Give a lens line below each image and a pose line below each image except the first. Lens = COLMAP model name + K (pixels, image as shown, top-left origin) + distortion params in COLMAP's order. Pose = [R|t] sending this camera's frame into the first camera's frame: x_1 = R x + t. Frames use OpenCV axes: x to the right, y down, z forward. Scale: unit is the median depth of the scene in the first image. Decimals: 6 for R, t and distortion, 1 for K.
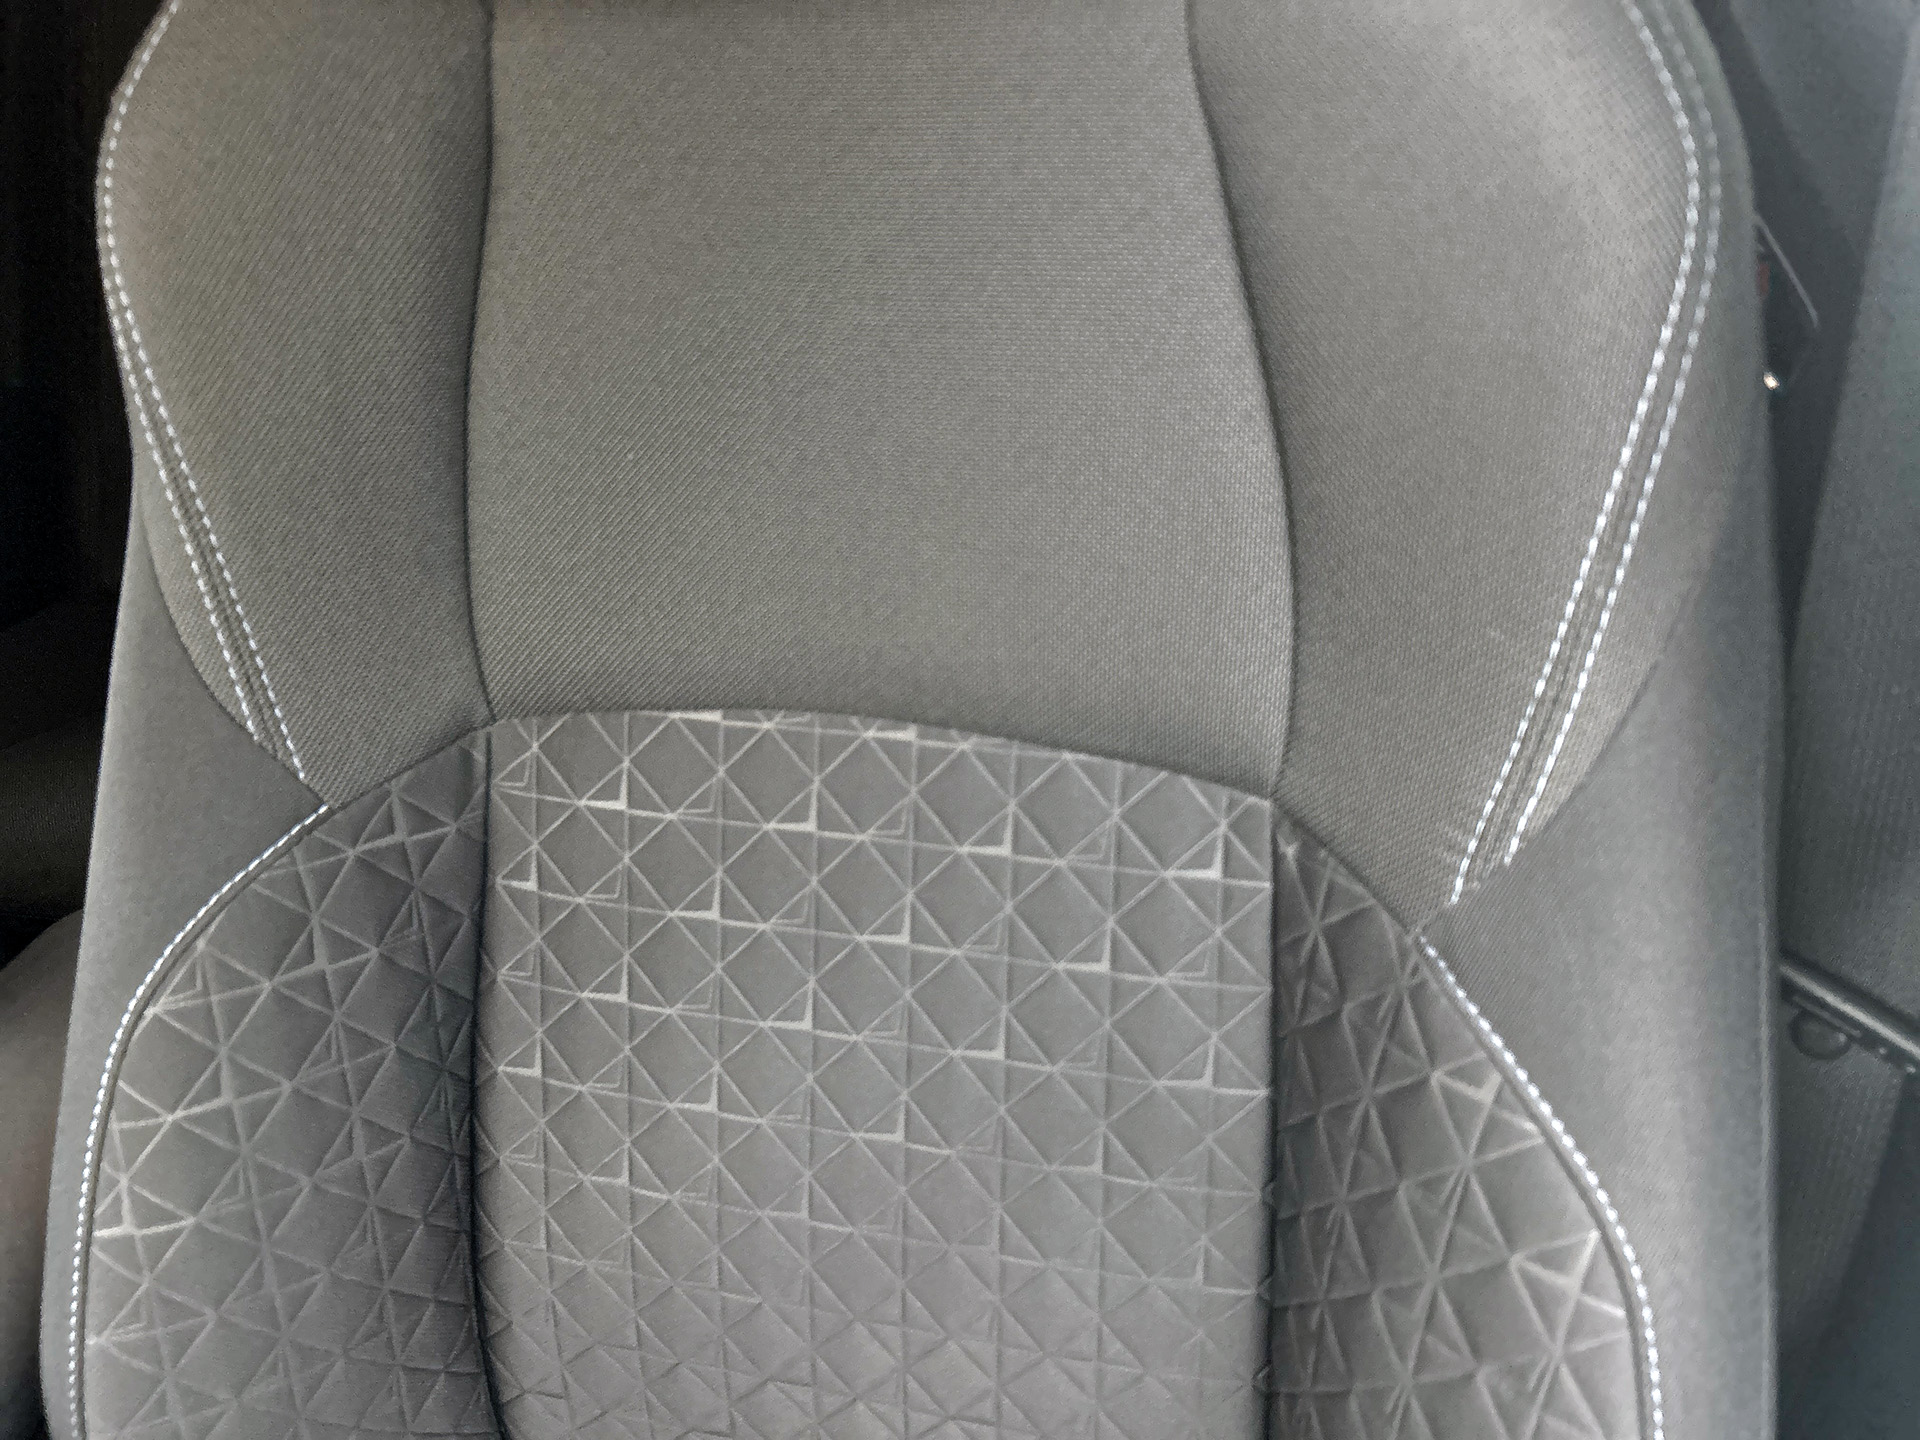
lens RADIAL K [[1433.7, 0, 960.0], [0, 1433.7, 720.0], [0, 0, 1]] dist [0.028138, 0.002175]
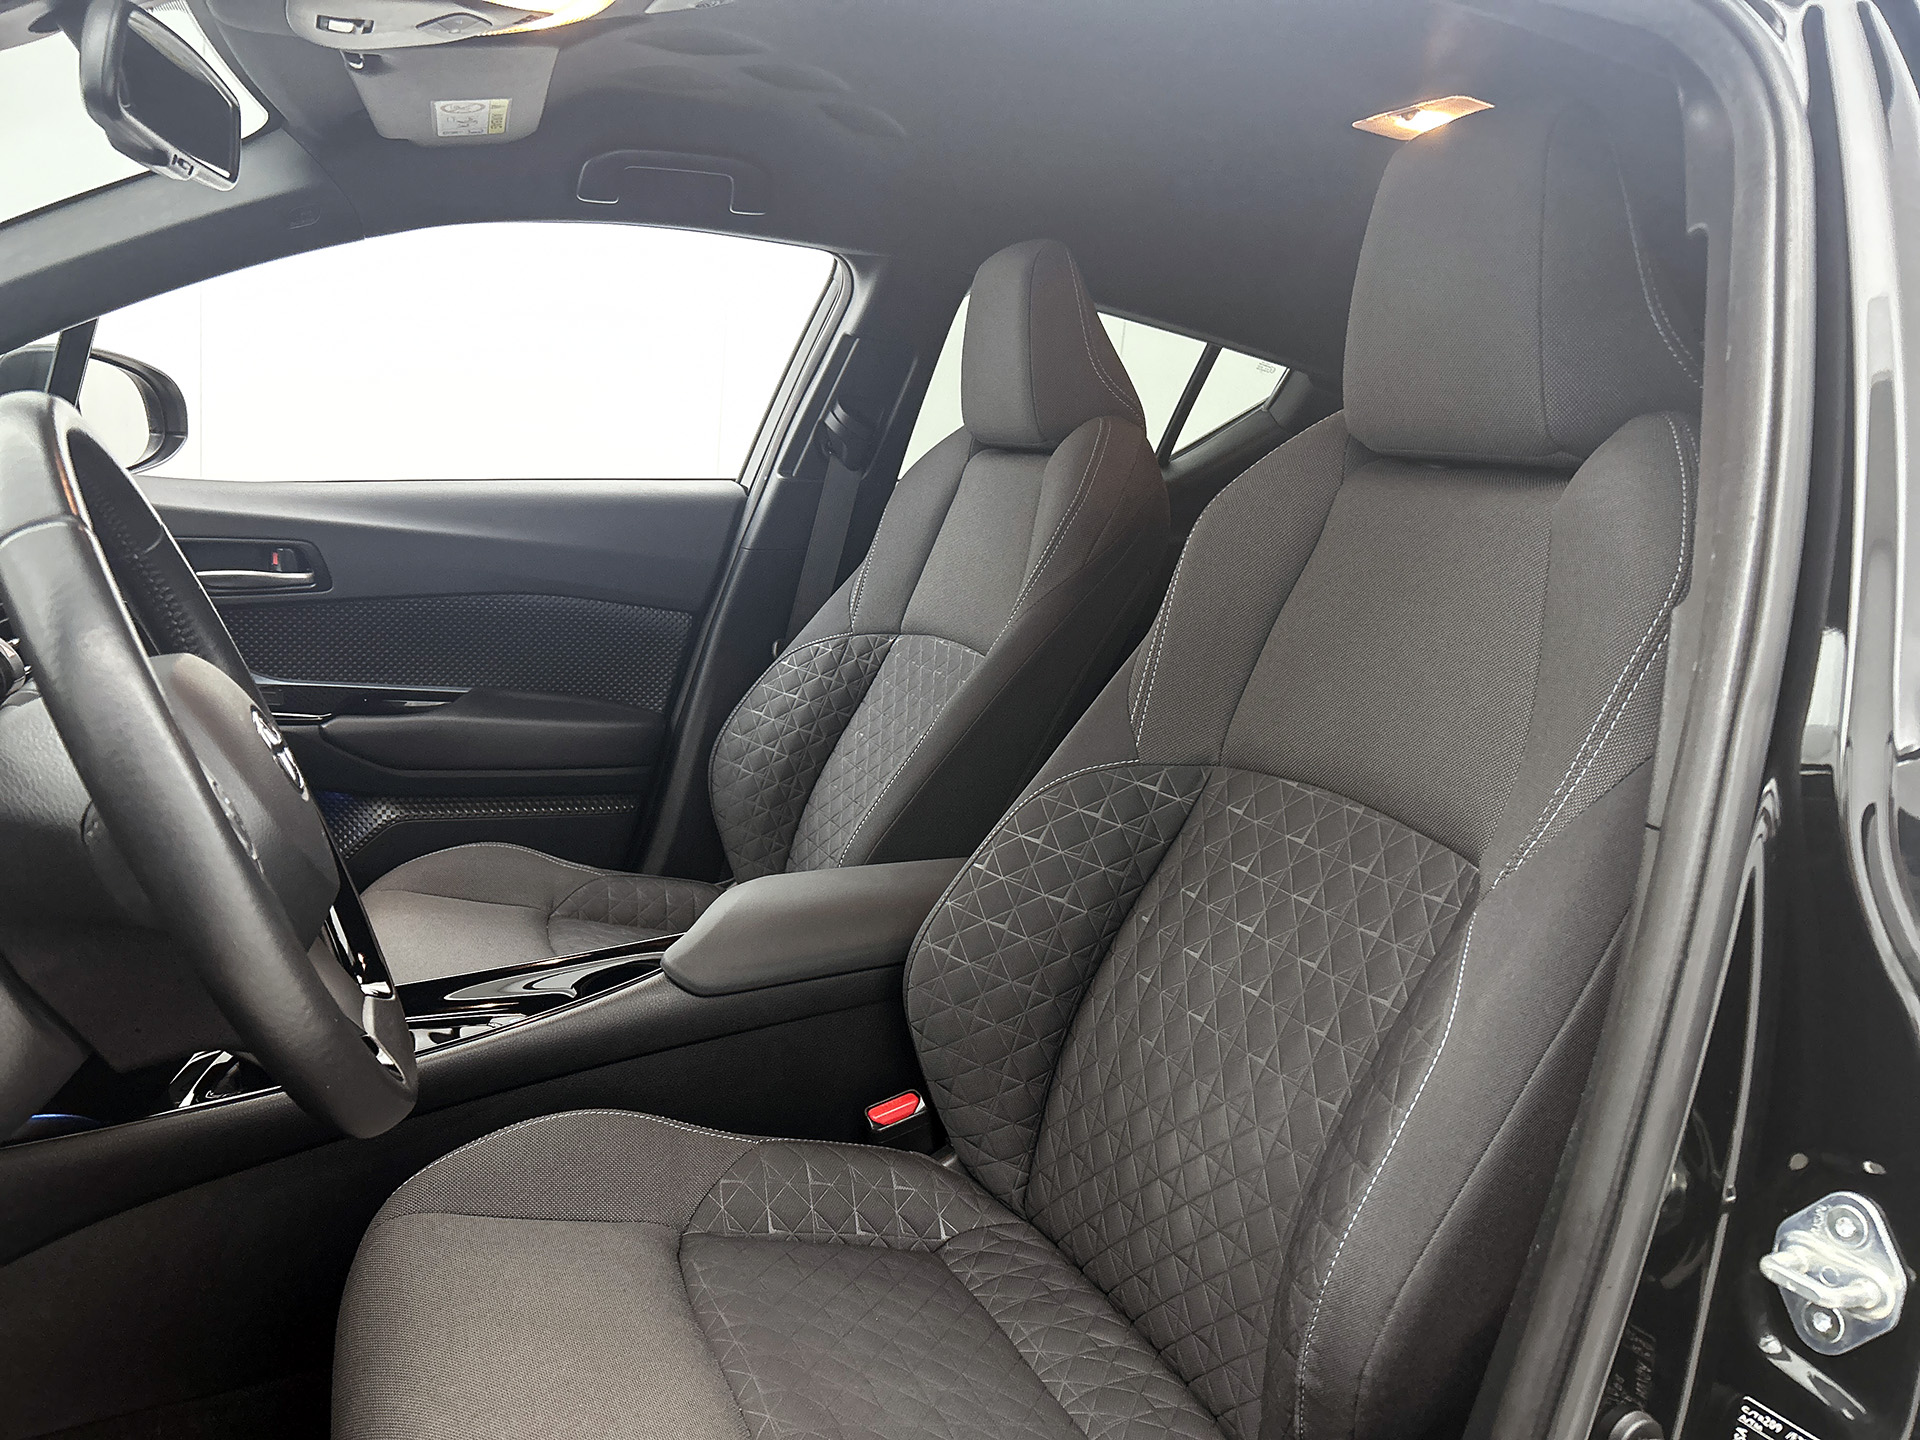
lens RADIAL K [[1433.7, 0, 960.0], [0, 1433.7, 720.0], [0, 0, 1]] dist [0.028138, 0.002175]
pose [[0.614466, 0.263306, -0.743708, 1.069159], [-0.563438, 0.806298, -0.180057, 0.578824], [0.552241, 0.529672, 0.643799, -0.663390]]
